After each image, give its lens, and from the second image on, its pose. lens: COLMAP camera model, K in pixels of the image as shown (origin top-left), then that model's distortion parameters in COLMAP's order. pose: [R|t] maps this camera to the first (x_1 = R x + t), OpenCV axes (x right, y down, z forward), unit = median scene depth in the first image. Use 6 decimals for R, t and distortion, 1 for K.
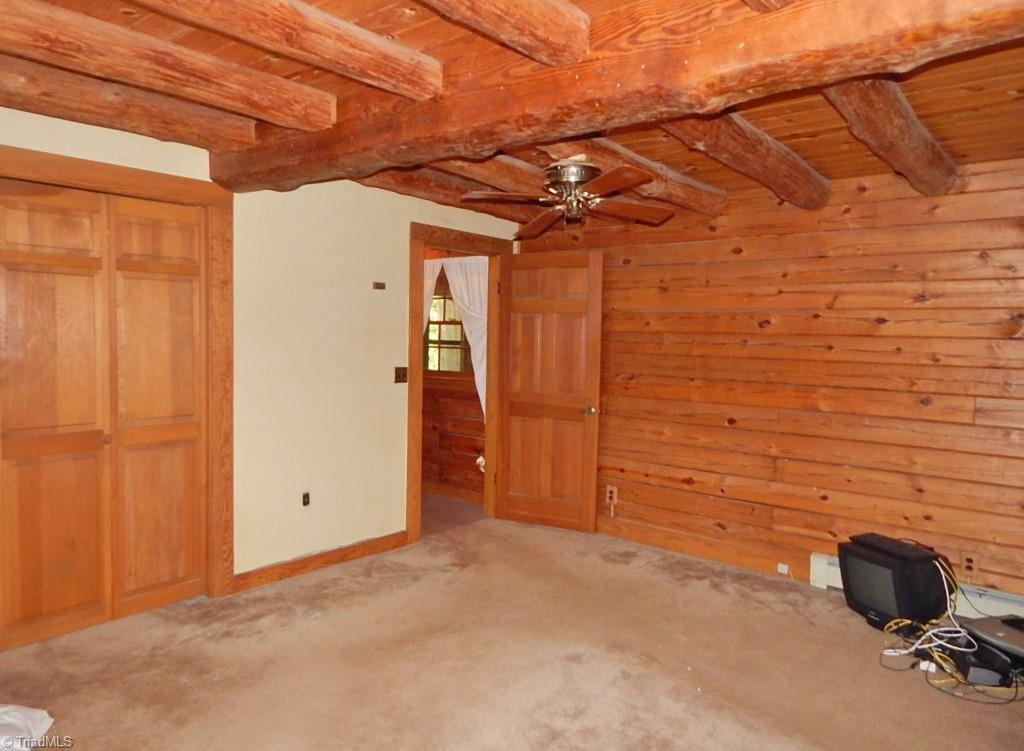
lens RADIAL K [[699.5, 0, 512.0], [0, 699.5, 375.5], [0, 0, 1]] dist [0.001500, 0.000690]
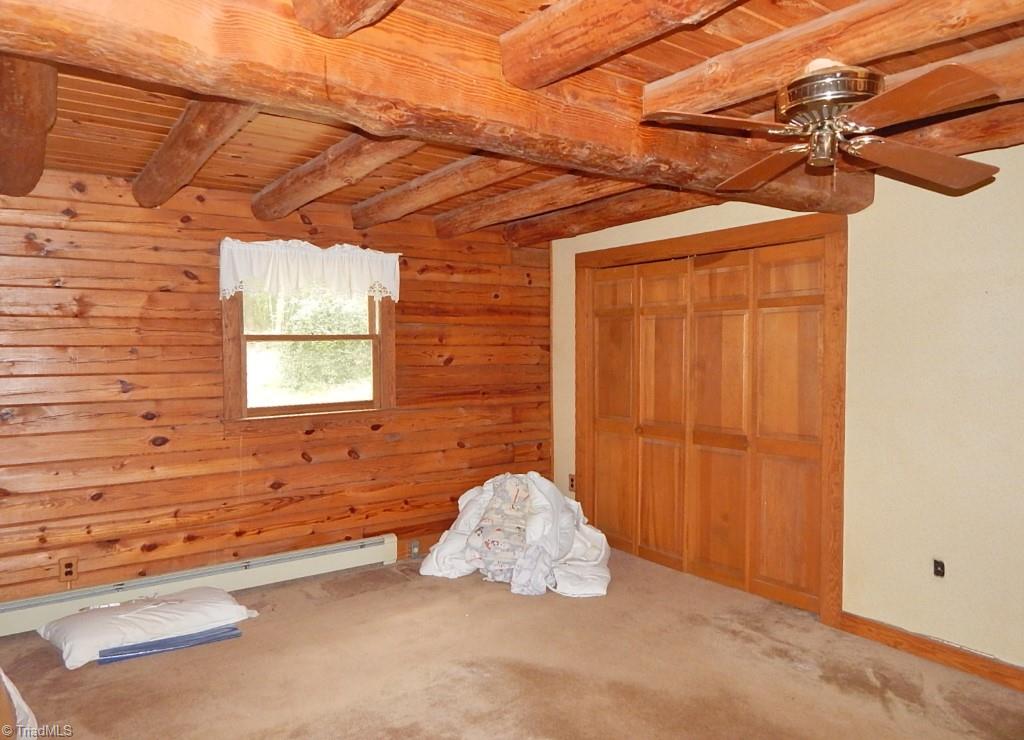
lens RADIAL K [[686.7, 0, 512.0], [0, 686.7, 370.0], [0, 0, 1]] dist [-0.003142, -0.001514]
pose [[-0.257108, 0.009752, -0.966333, 0.677230], [-0.057174, 0.998044, 0.025284, -0.045062], [0.964690, 0.061750, -0.256048, 0.850724]]
